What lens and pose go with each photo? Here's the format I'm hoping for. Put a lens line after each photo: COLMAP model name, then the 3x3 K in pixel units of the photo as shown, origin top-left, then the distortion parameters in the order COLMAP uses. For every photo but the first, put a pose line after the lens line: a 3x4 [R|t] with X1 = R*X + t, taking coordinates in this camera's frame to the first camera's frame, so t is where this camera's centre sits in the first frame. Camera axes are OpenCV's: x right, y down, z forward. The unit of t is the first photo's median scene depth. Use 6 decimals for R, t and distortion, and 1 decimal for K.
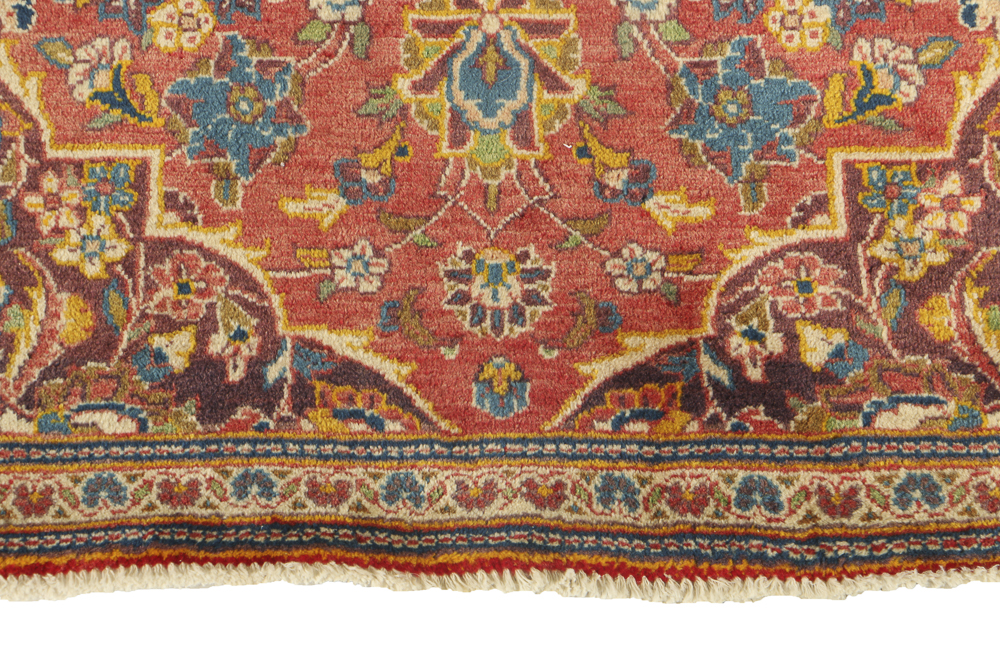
lens RADIAL K [[5181.1, 0, 507.7], [0, 5181.1, 331.6], [0, 0, 1]] dist [1.644337, 0.000000]
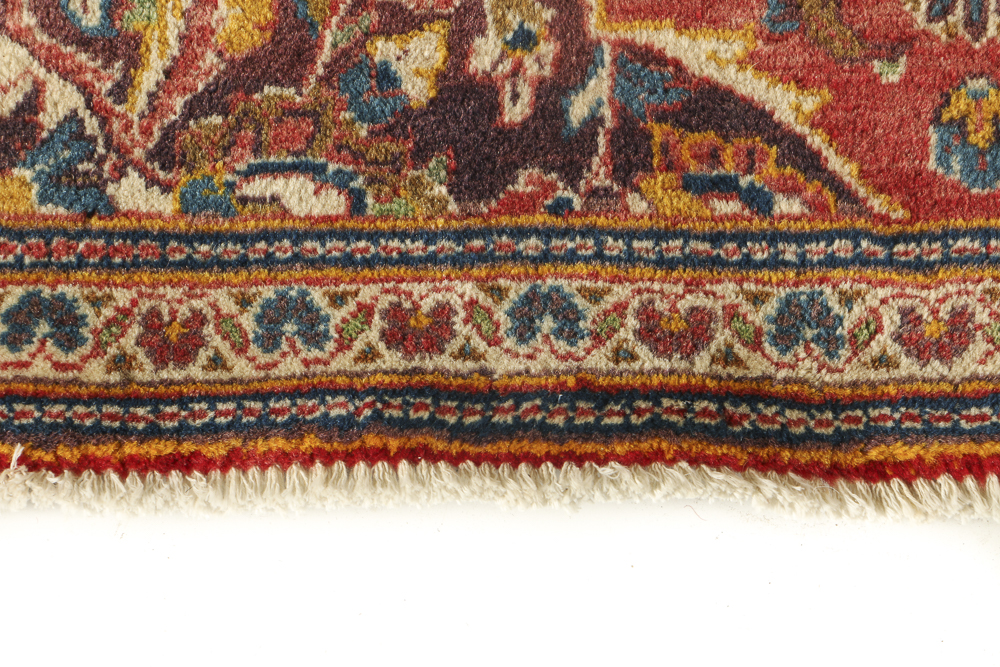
lens RADIAL K [[3512.1, 0, 499.0], [0, 3512.1, 333.3], [0, 0, 1]] dist [0.596887, 0.000000]
pose [[0.997842, 0.013820, -0.064194, -0.028950], [-0.000723, 0.979857, 0.199699, -0.046112], [0.065661, -0.199222, 0.977752, 0.619382]]
